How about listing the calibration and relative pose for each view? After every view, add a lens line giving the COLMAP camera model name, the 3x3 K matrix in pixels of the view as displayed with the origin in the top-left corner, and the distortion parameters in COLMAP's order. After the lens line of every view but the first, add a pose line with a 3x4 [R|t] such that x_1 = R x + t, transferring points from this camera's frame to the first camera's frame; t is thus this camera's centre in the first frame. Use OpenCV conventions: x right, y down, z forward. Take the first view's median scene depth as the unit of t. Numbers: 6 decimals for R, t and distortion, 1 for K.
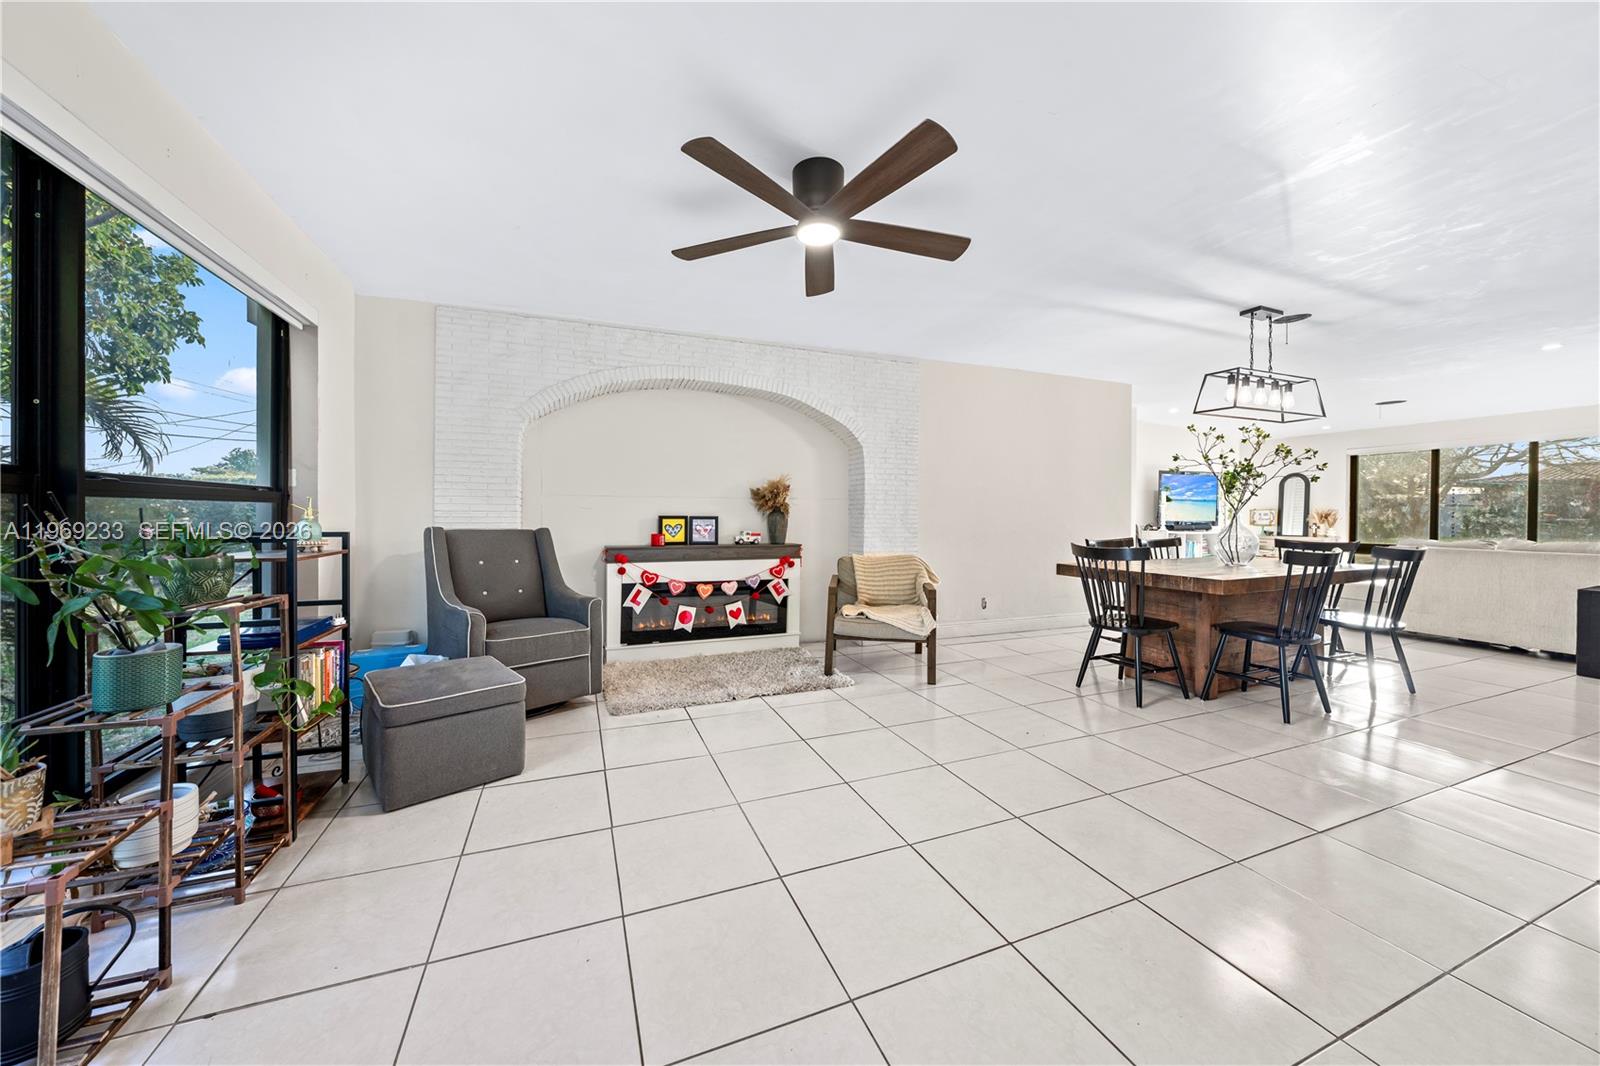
lens RADIAL K [[549.2, 0, 794.2], [0, 549.2, 522.0], [0, 0, 1]] dist [-0.000161, 0.000061]
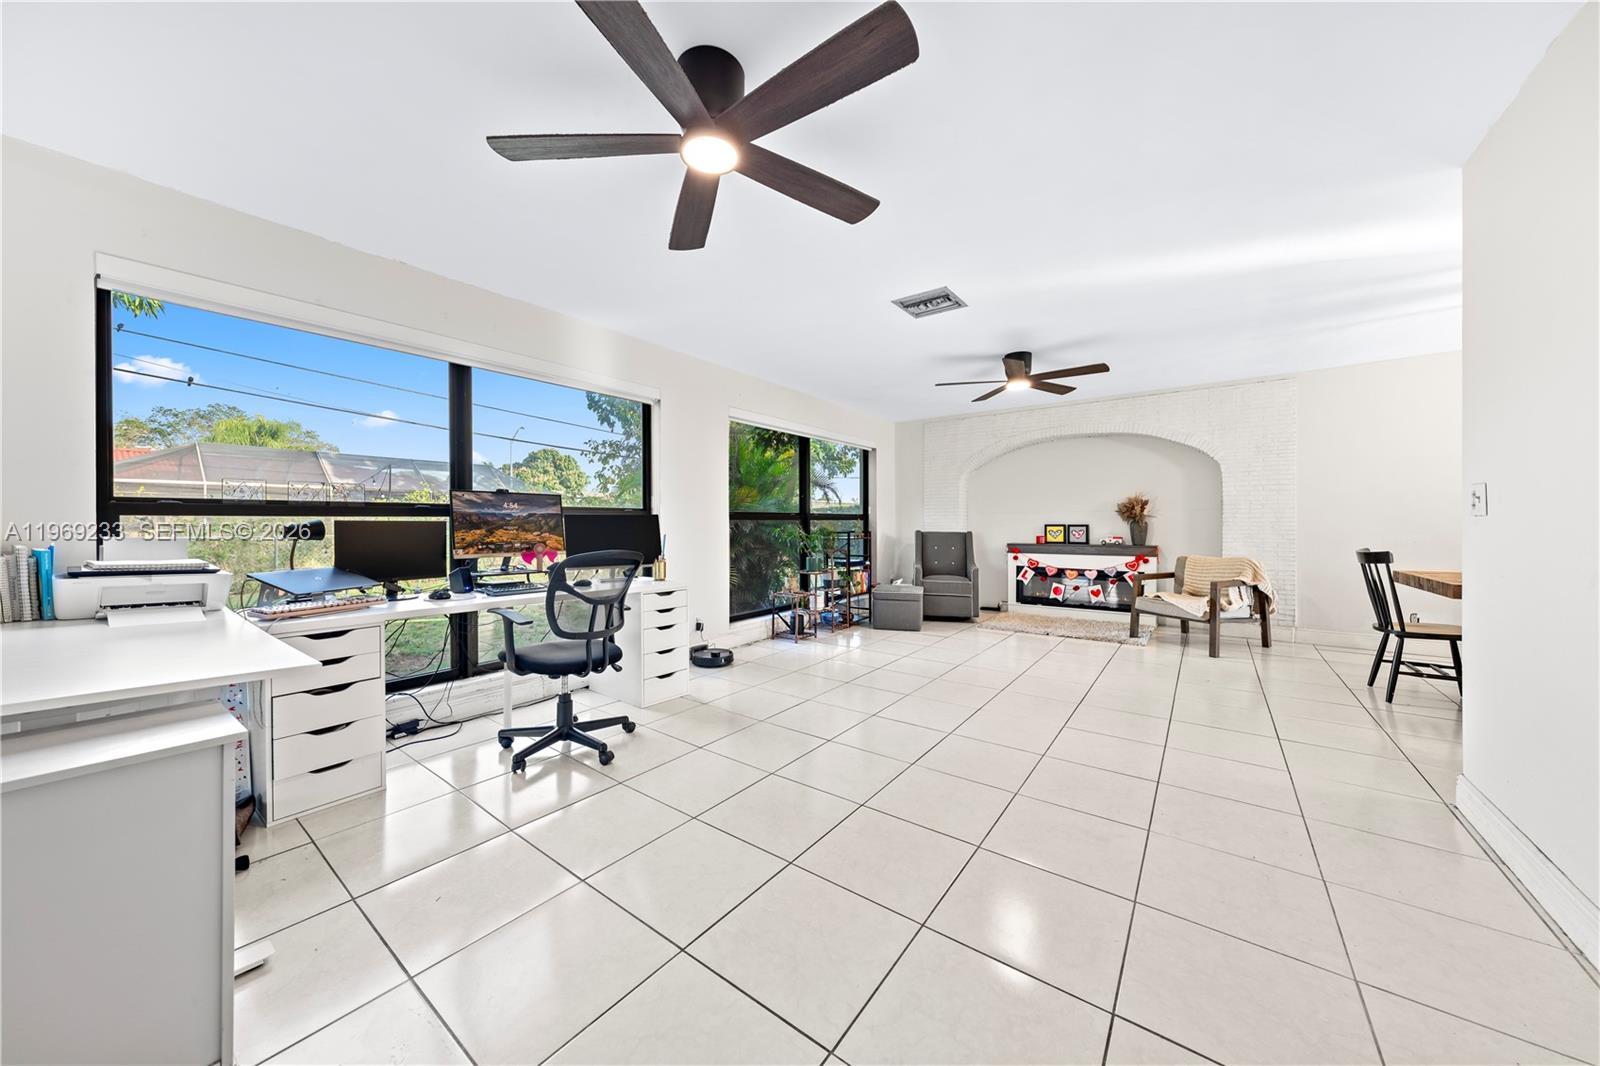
lens RADIAL K [[549.2, 0, 794.2], [0, 549.2, 522.0], [0, 0, 1]] dist [-0.000161, 0.000061]
pose [[0.515796, -0.011286, -0.856637, 0.727754], [-0.004490, 0.999864, -0.015877, 0.009733], [0.856700, 0.012035, 0.515675, -0.410613]]
